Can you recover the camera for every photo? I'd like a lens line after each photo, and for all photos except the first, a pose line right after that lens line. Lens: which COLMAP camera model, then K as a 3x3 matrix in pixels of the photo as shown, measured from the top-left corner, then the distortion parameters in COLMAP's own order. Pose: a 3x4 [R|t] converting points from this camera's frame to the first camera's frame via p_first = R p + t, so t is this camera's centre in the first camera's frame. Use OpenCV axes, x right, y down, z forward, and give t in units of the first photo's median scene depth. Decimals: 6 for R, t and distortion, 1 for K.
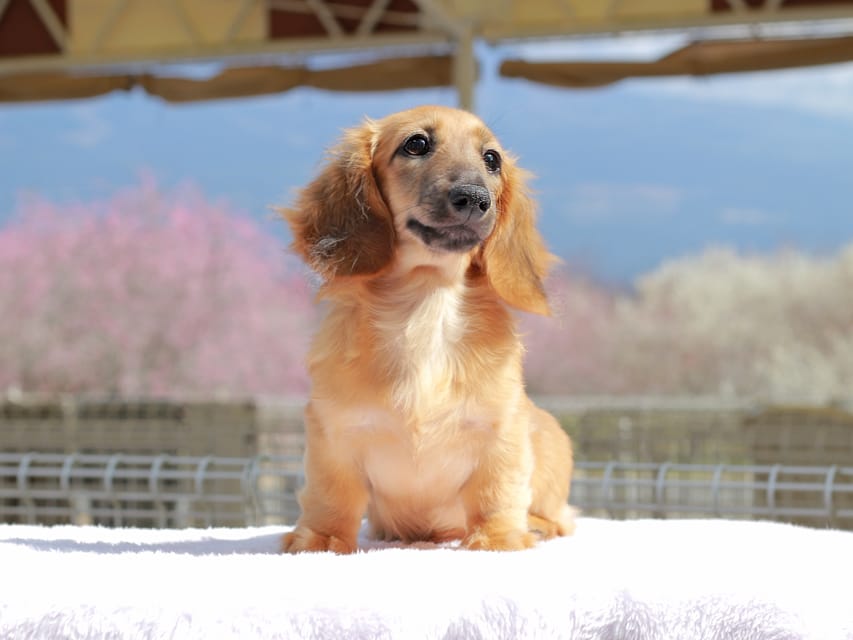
lens RADIAL K [[2476.6, 0, 332.8], [0, 2476.6, 320.4], [0, 0, 1]] dist [-0.136862, 0.295530]
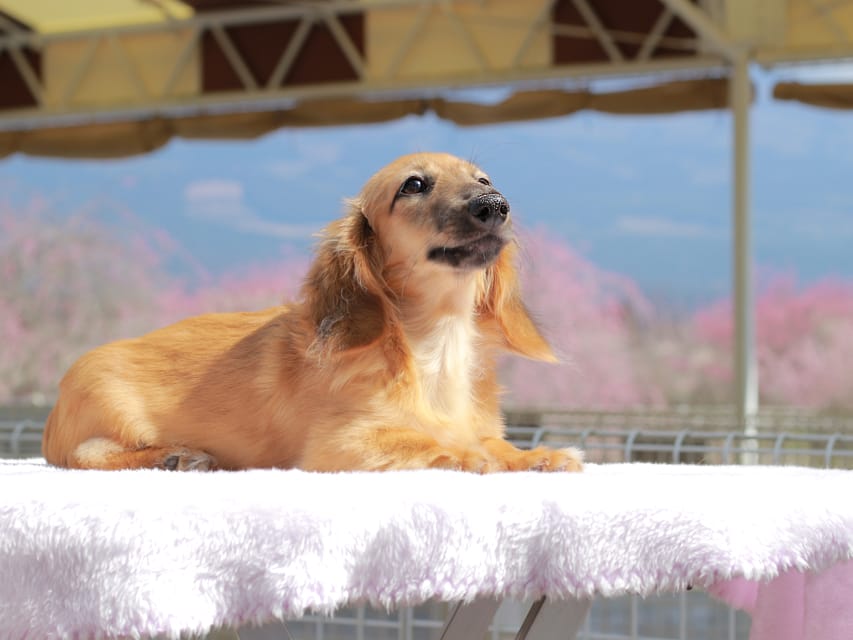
lens RADIAL K [[2380.9, 0, 351.9], [0, 2380.9, 320.5], [0, 0, 1]] dist [-0.131094, -1.398038]
pose [[0.988354, 0.006373, -0.152039, 0.168250], [-0.008853, 0.999839, -0.015636, 0.042969], [0.151915, 0.016800, 0.988251, -0.011179]]
